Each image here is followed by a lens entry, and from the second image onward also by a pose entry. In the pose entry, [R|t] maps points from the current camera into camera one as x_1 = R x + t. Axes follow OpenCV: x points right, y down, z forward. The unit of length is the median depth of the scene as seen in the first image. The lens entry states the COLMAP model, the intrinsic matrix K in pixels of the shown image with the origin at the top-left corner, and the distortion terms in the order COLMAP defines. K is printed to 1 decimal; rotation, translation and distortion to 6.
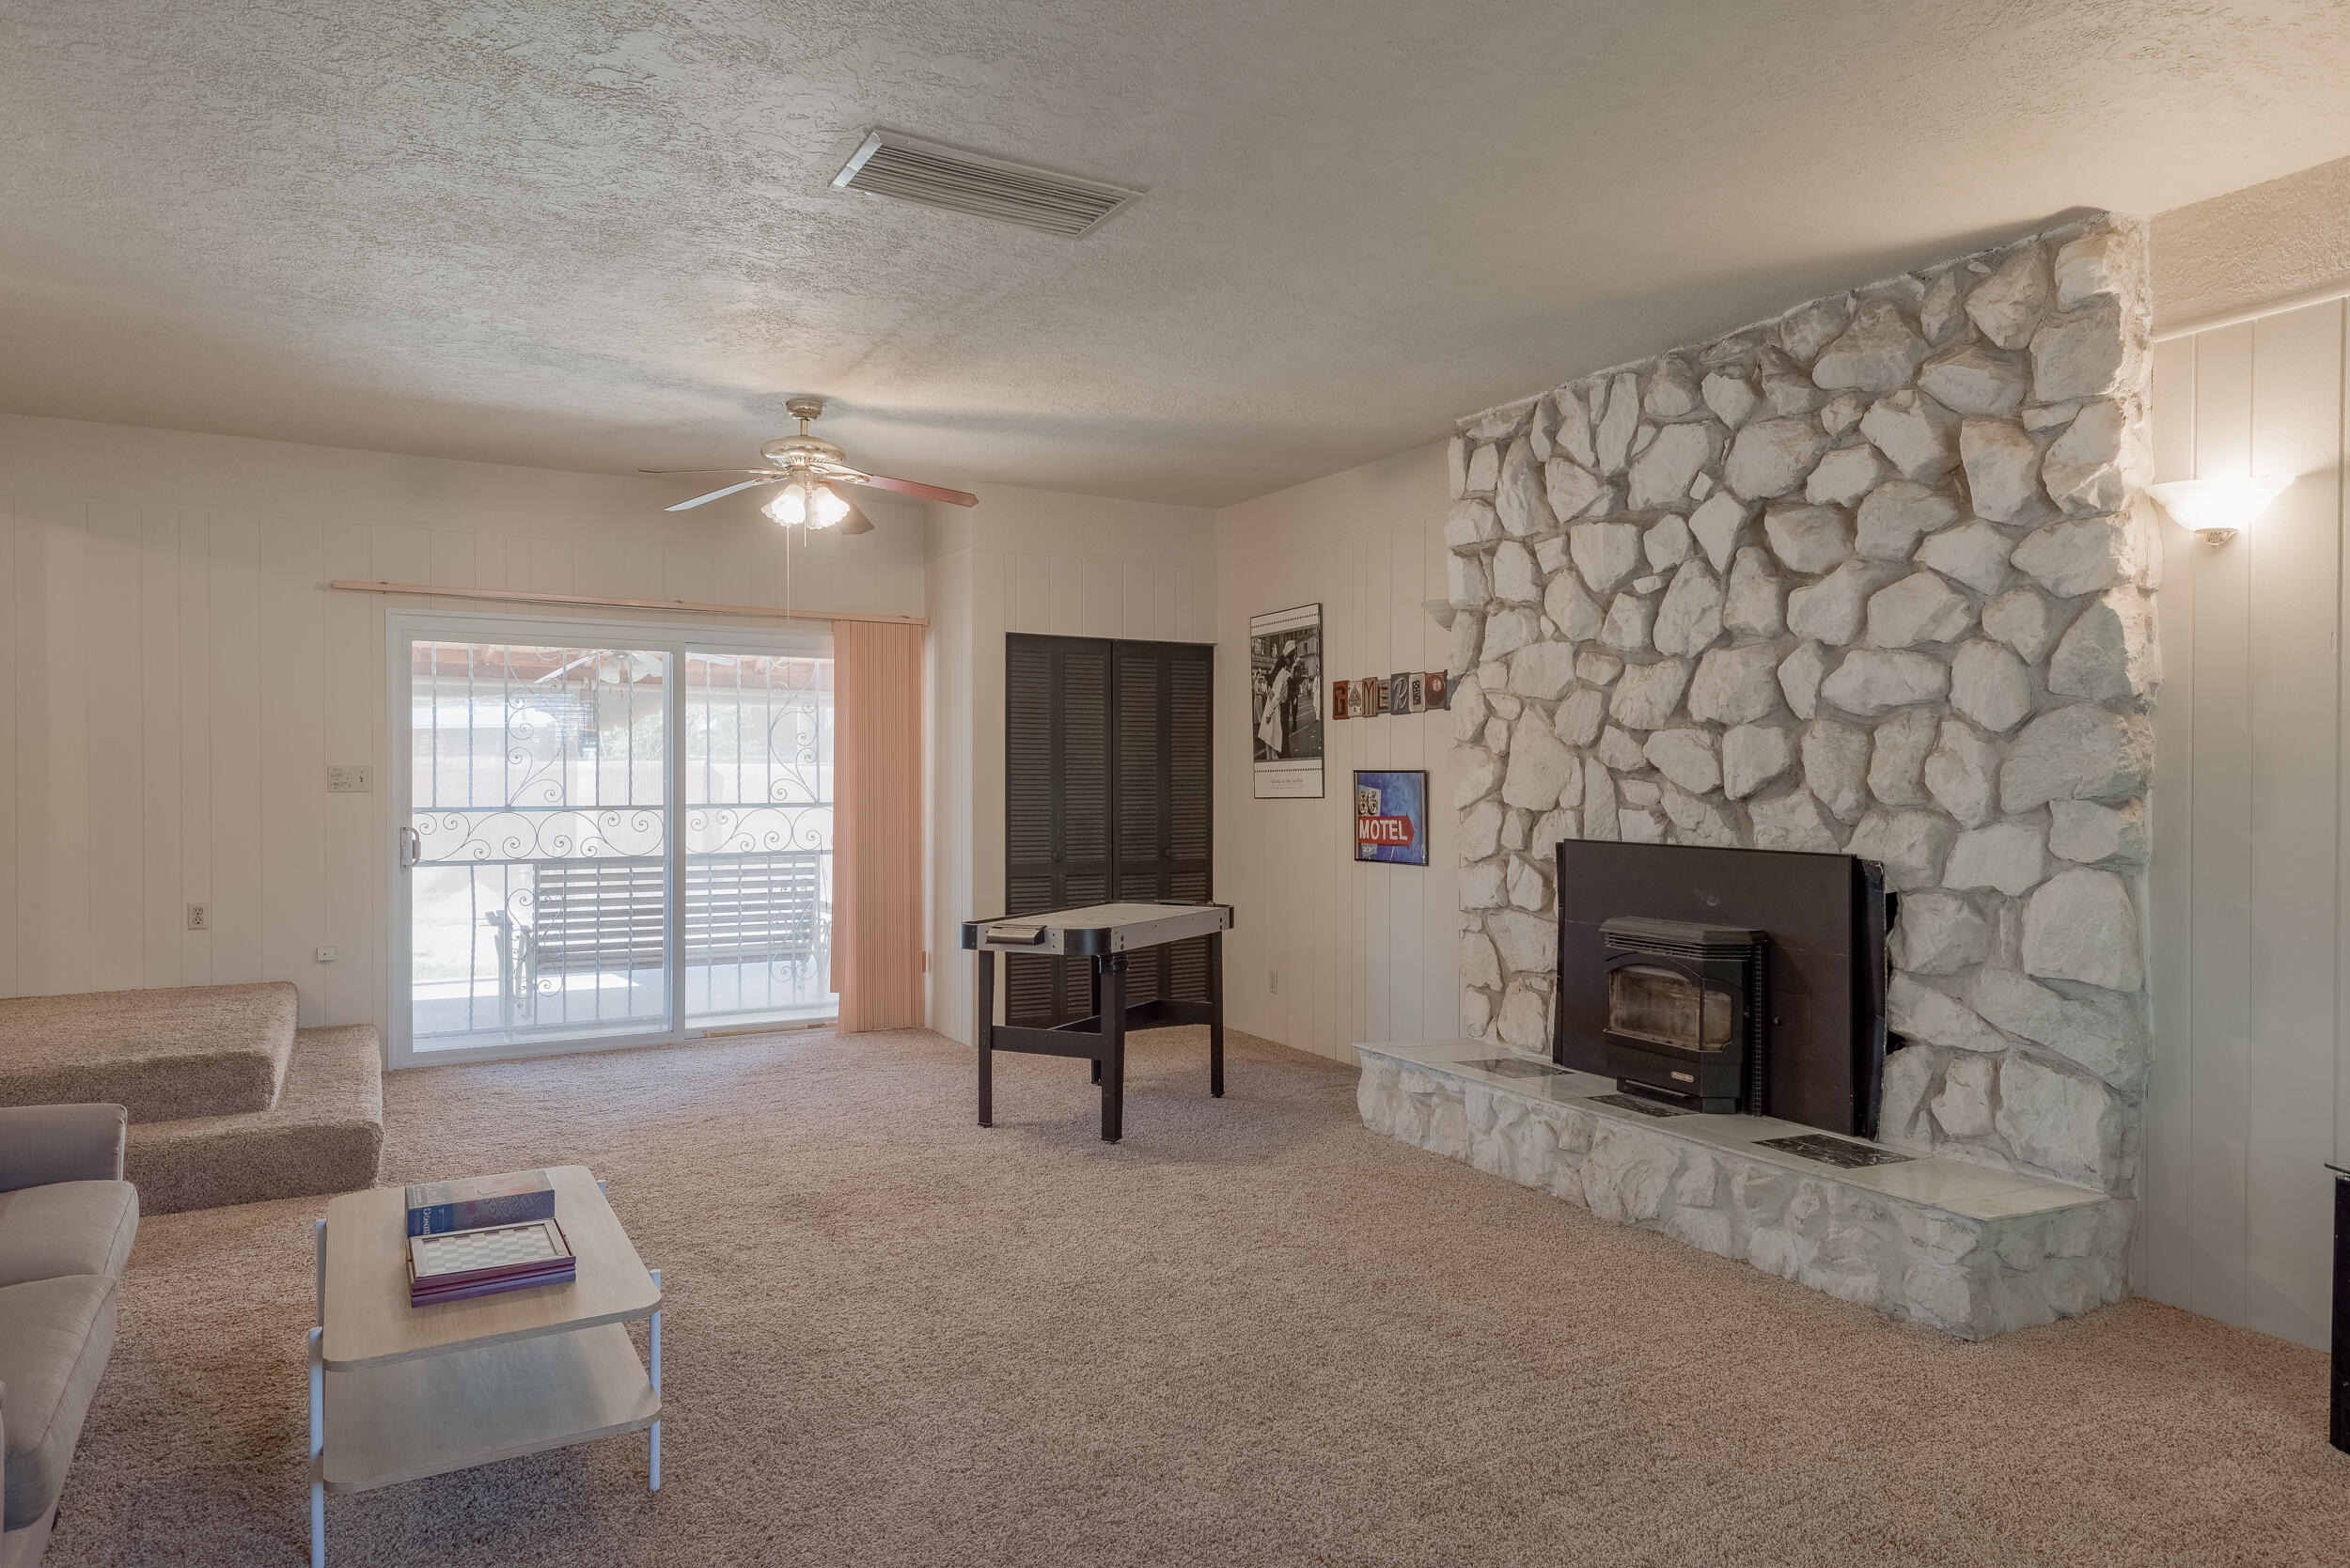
lens RADIAL K [[1450.8, 0, 1175.0], [0, 1450.8, 784.0], [0, 0, 1]] dist [0.030461, -0.001532]
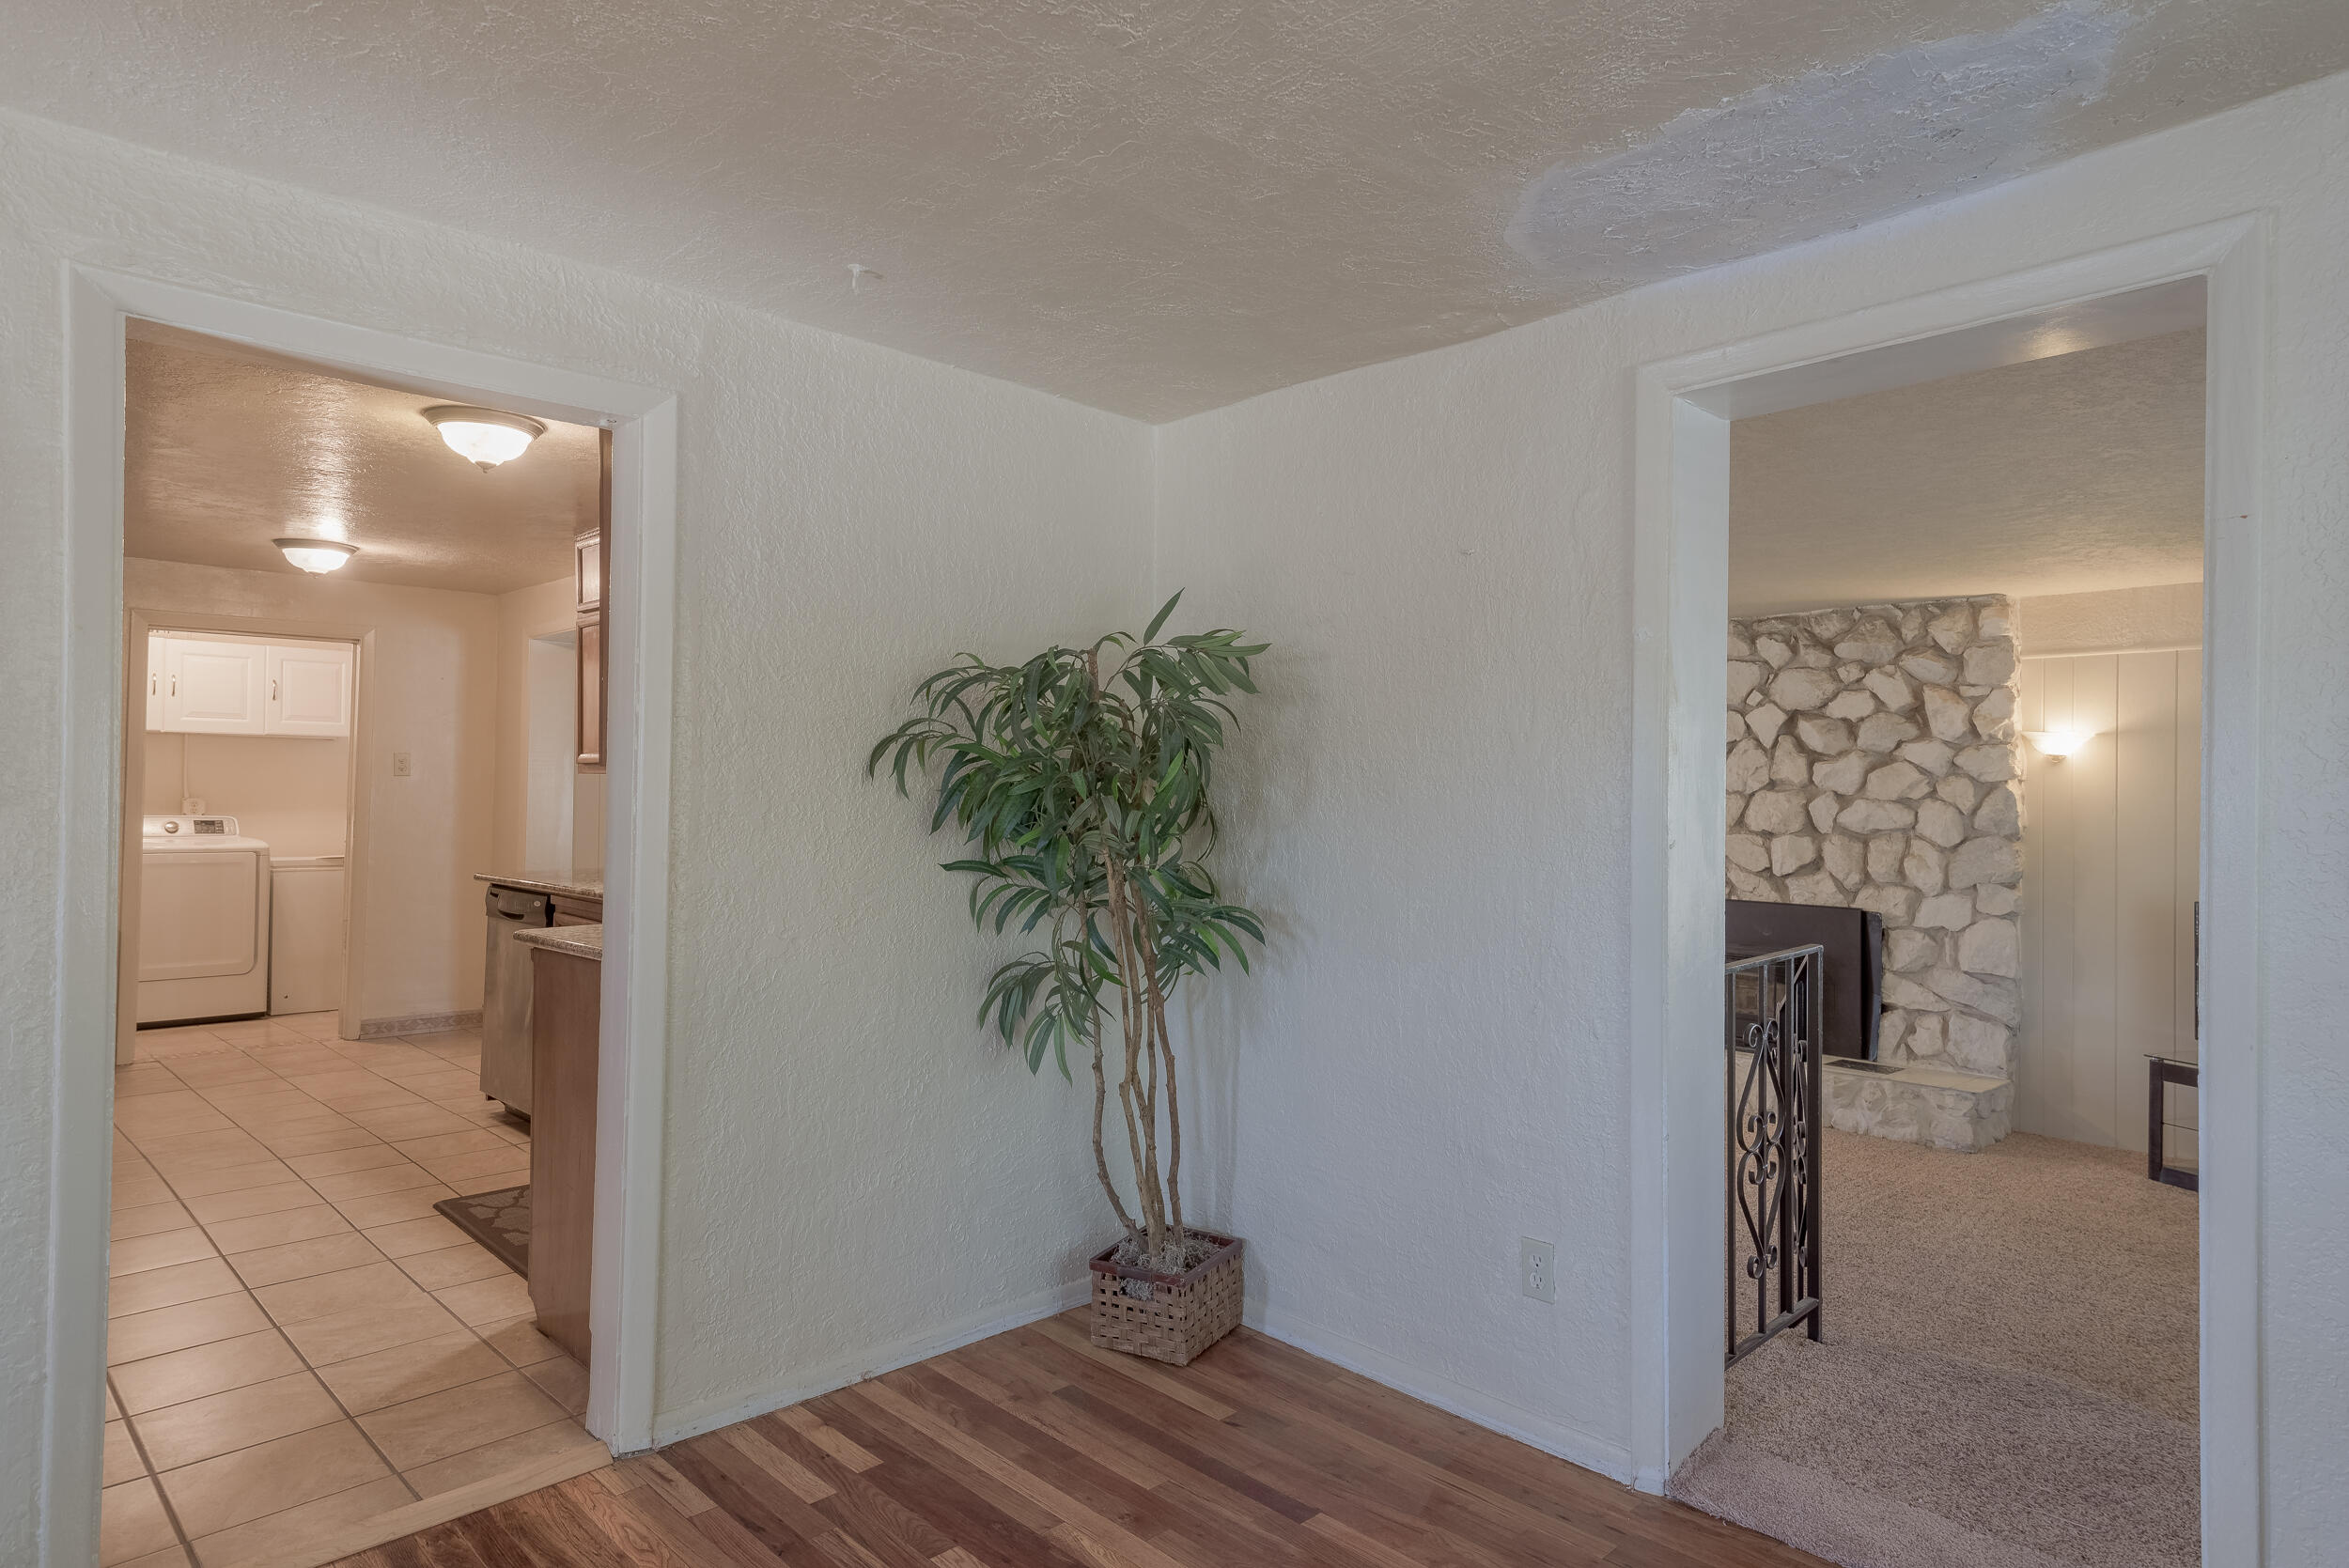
lens RADIAL K [[1303.7, 0, 1171.2], [0, 1303.7, 782.7], [0, 0, 1]] dist [0.028983, -0.000858]
pose [[0.965477, 0.011672, 0.260227, -0.730580], [-0.008296, 0.999867, -0.014068, -0.072231], [-0.260357, 0.011424, 0.965445, -0.351201]]
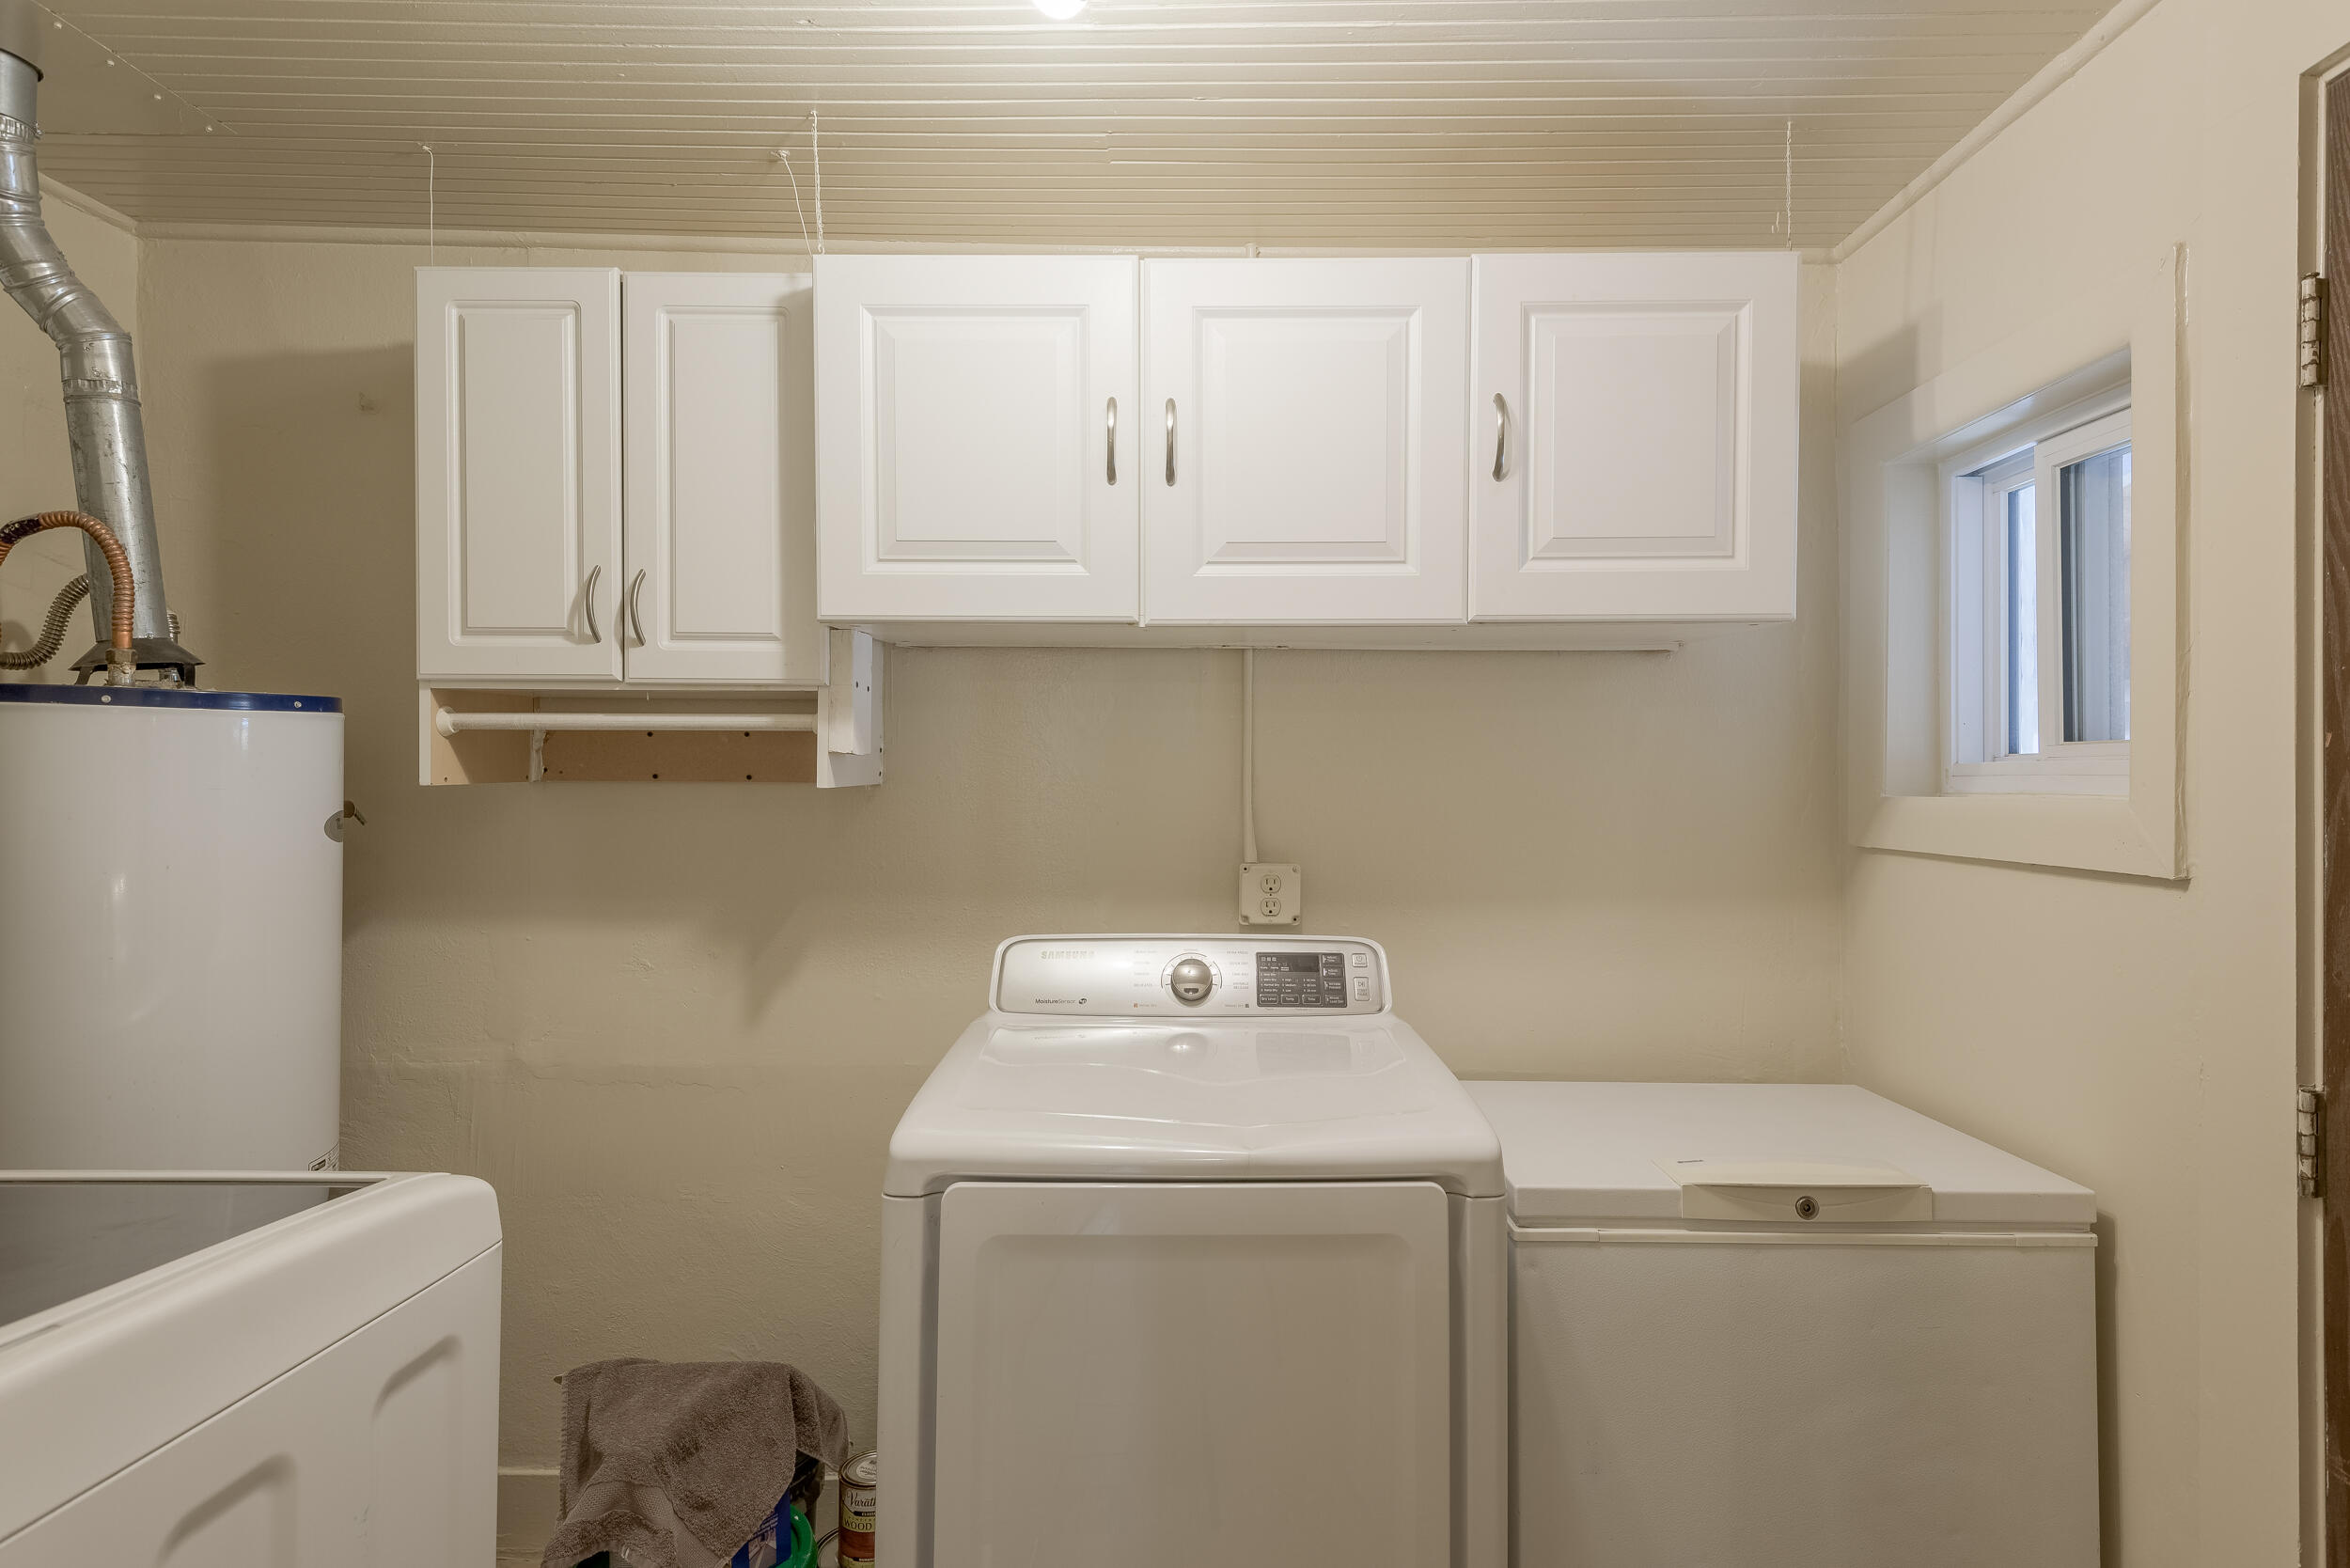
lens RADIAL K [[1234.1, 0, 1179.1], [0, 1234.1, 778.7], [0, 0, 1]] dist [0.022114, -0.011677]
pose [[0.852303, 0.002305, -0.523043, -1.253288], [-0.001531, 0.999997, 0.001912, -0.098027], [0.523046, -0.000829, 0.852304, 1.114209]]
